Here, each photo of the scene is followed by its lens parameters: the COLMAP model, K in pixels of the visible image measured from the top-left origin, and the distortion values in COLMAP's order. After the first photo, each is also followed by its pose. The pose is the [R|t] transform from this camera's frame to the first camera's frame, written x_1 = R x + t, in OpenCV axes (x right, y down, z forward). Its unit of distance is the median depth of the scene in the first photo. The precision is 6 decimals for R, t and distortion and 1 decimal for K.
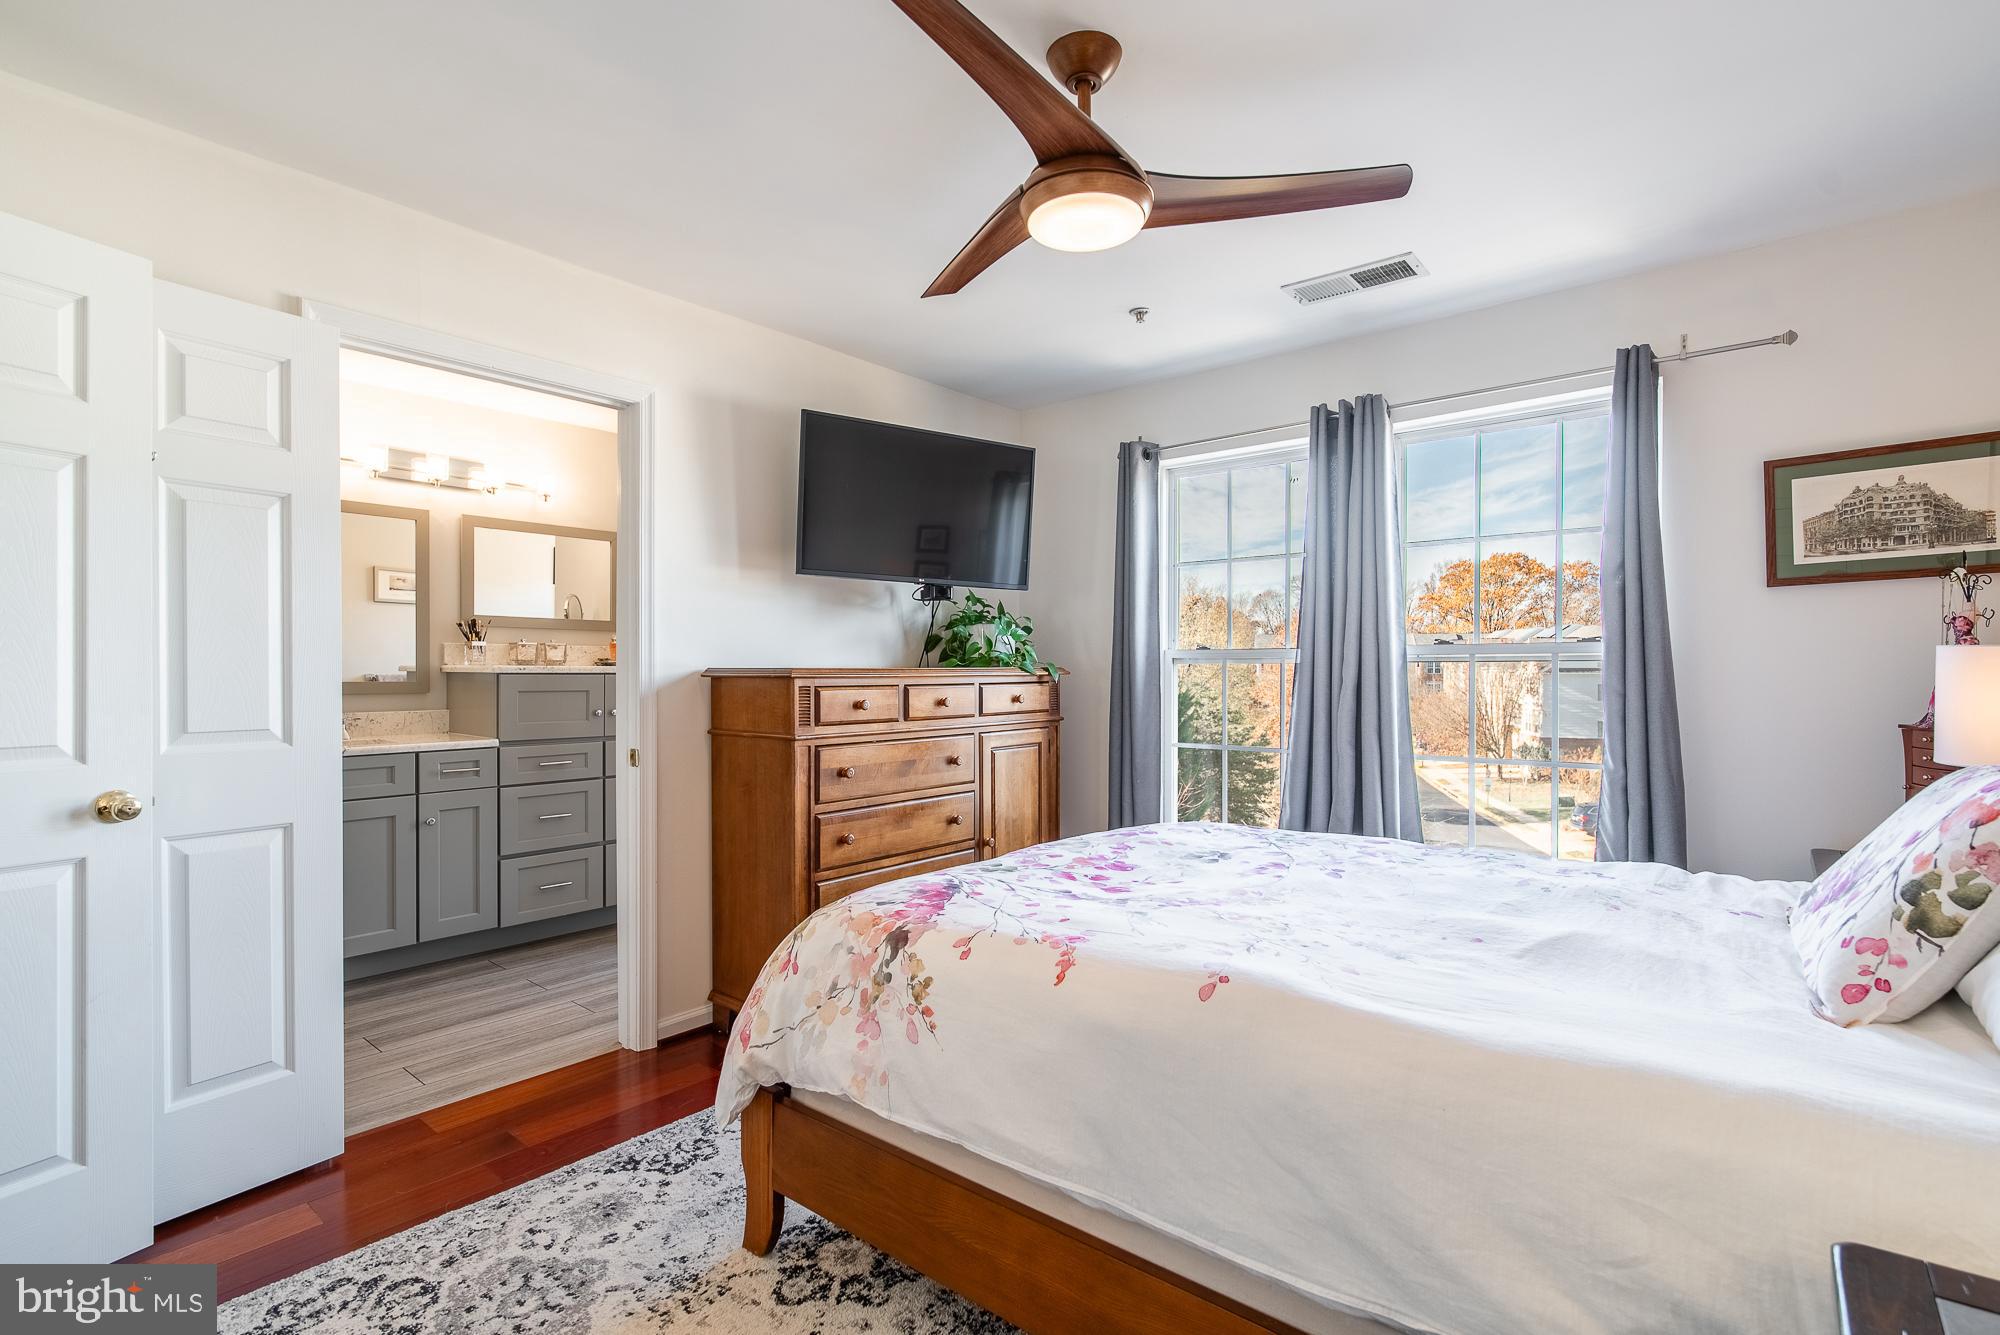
lens RADIAL K [[937.4, 0, 959.2], [0, 937.4, 666.4], [0, 0, 1]] dist [-0.004147, -0.000560]
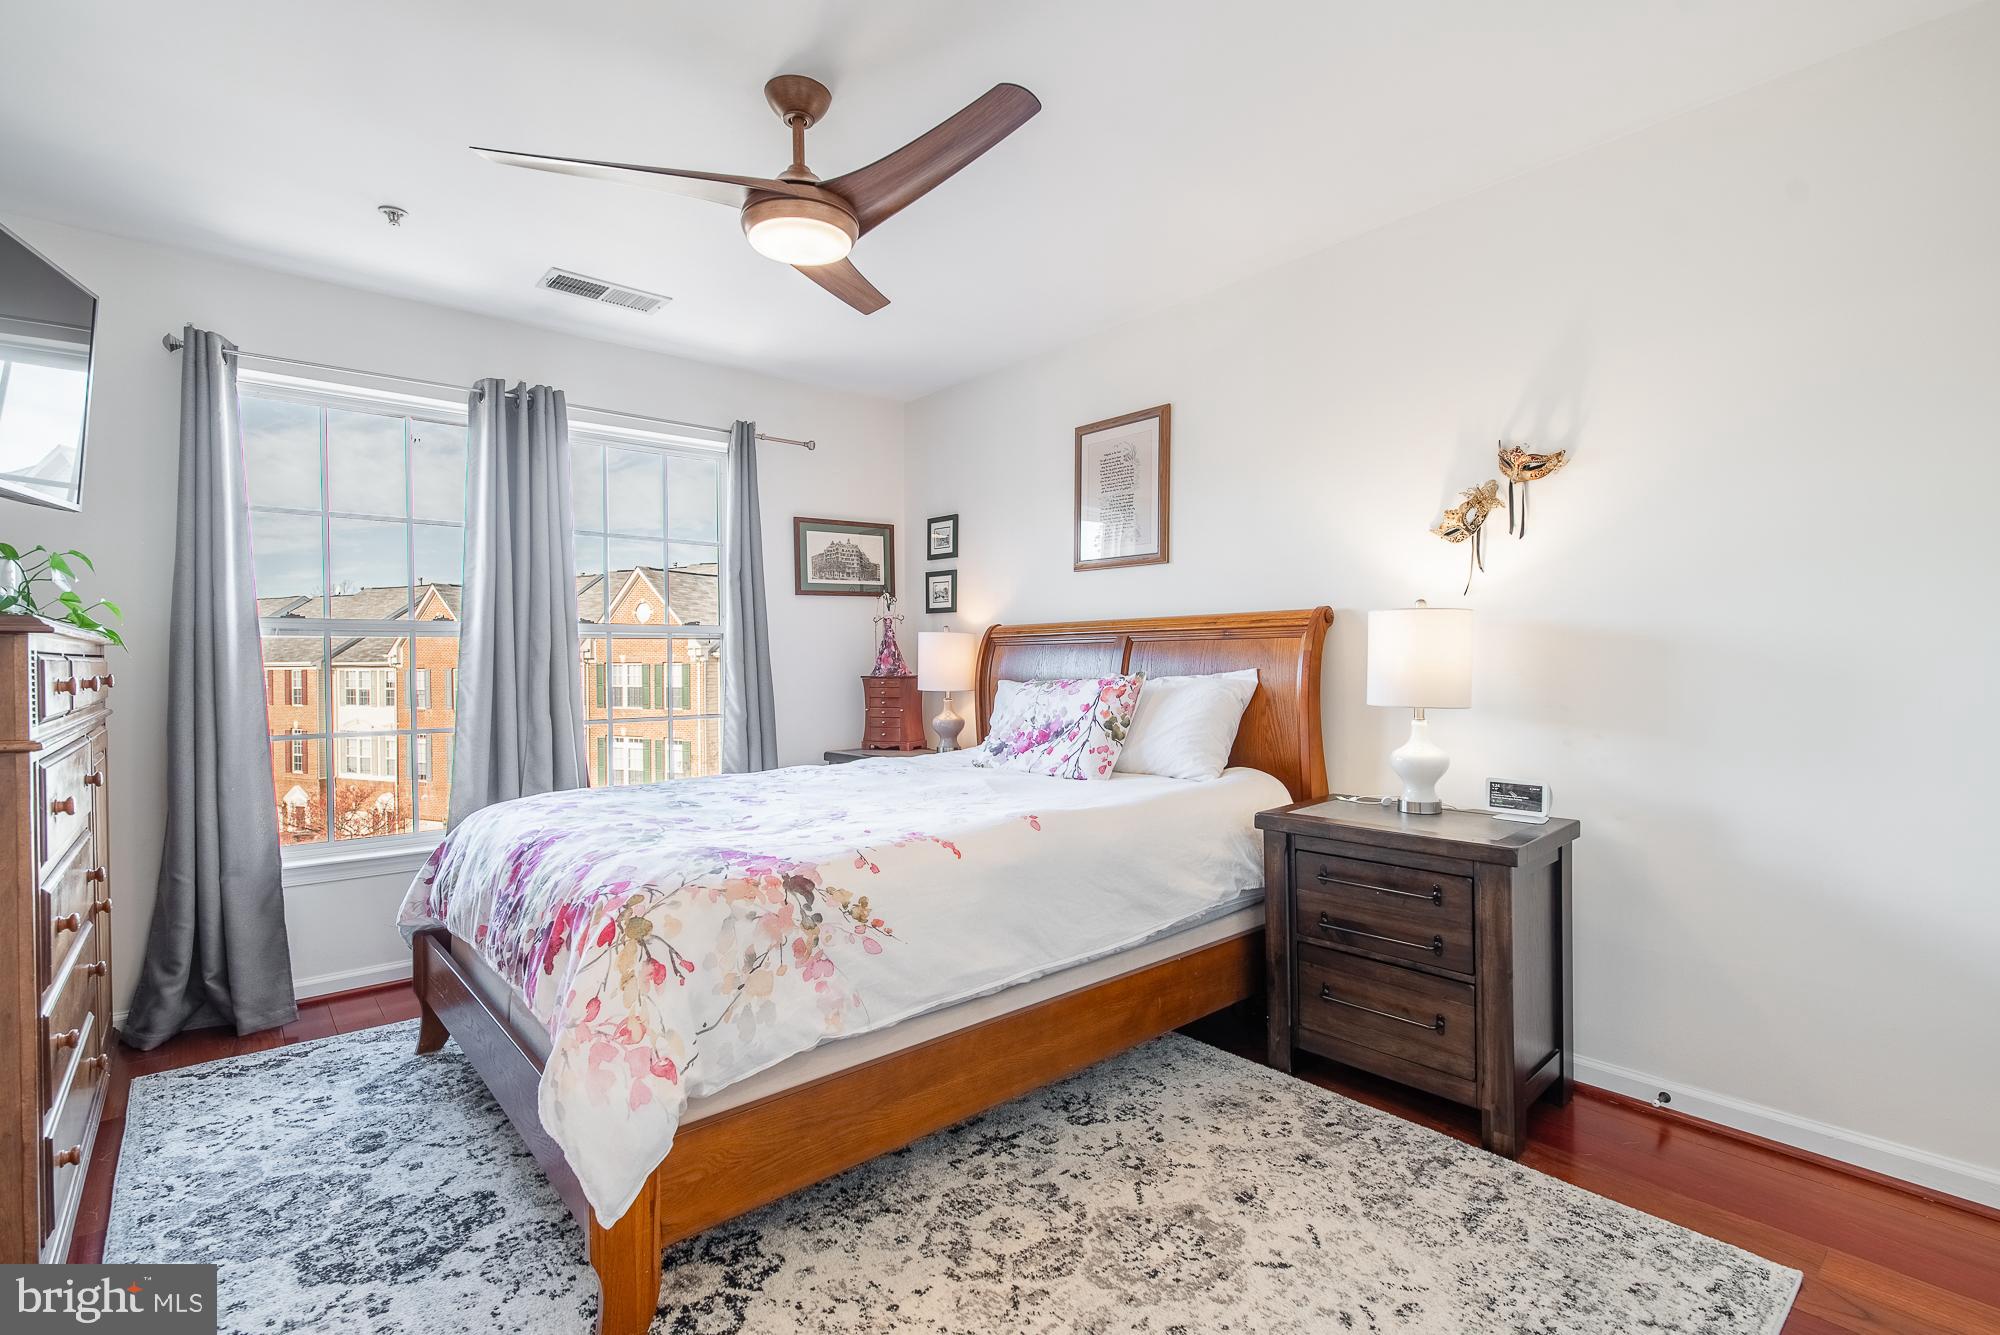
lens RADIAL K [[928.3, 0, 1002.5], [0, 928.3, 671.9], [0, 0, 1]] dist [-0.002743, -0.000475]
pose [[0.149291, -0.010065, 0.988742, -0.771967], [0.002790, 0.999948, 0.009758, 0.038104], [-0.988789, 0.001301, 0.149312, 0.473555]]
